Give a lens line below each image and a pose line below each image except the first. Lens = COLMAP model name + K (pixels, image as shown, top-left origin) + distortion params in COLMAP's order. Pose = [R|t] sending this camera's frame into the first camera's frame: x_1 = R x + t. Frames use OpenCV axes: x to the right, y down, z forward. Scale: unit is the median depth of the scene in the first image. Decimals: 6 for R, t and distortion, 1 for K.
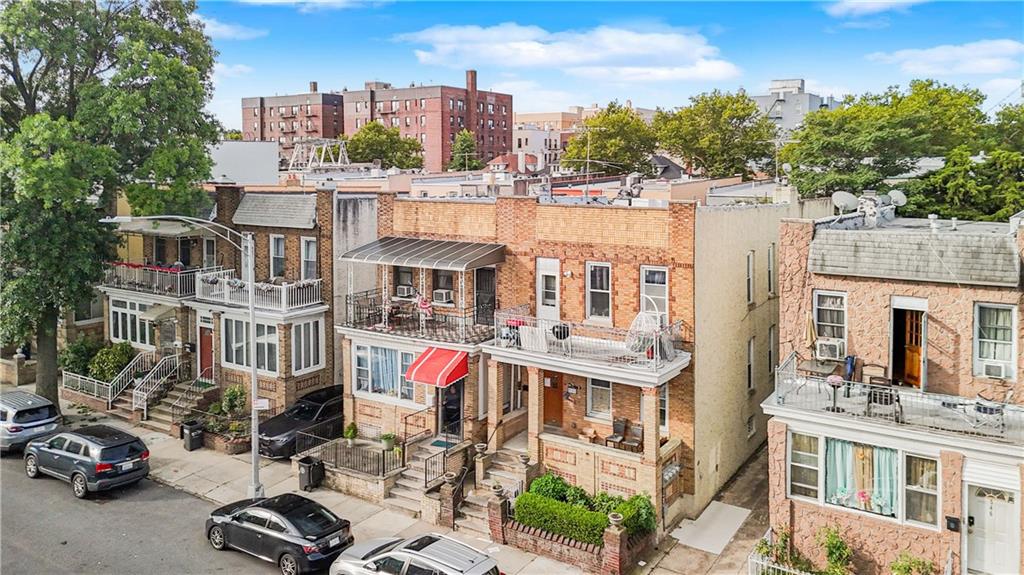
lens RADIAL K [[811.9, 0, 509.4], [0, 811.9, 331.7], [0, 0, 1]] dist [0.166573, -0.151241]
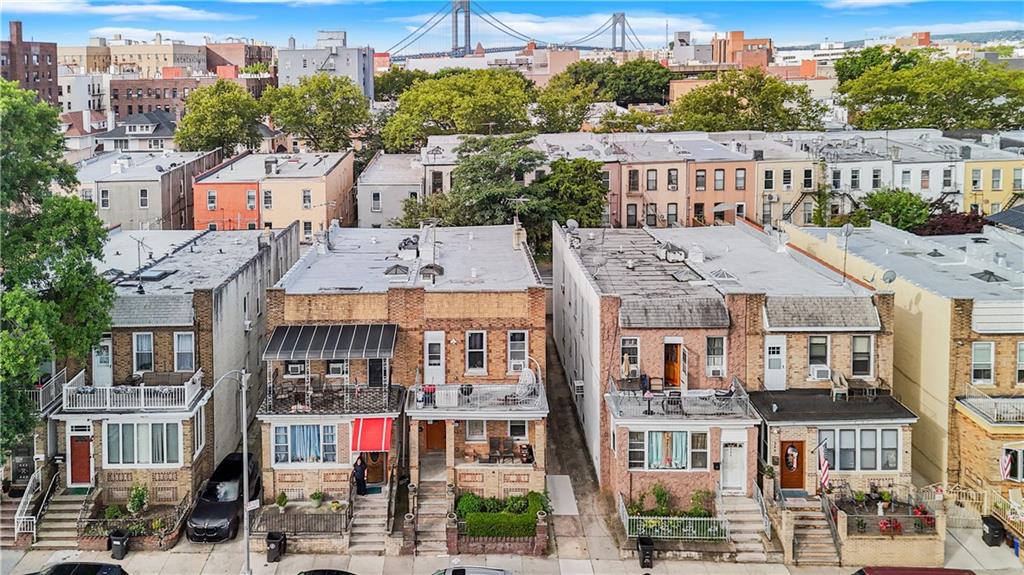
lens RADIAL K [[811.9, 0, 509.4], [0, 811.9, 331.7], [0, 0, 1]] dist [0.166573, -0.151241]
pose [[0.830882, -0.163532, 0.531876, -0.557163], [0.104864, 0.984731, 0.138952, -0.263981], [-0.546478, -0.059678, 0.835344, -0.150912]]
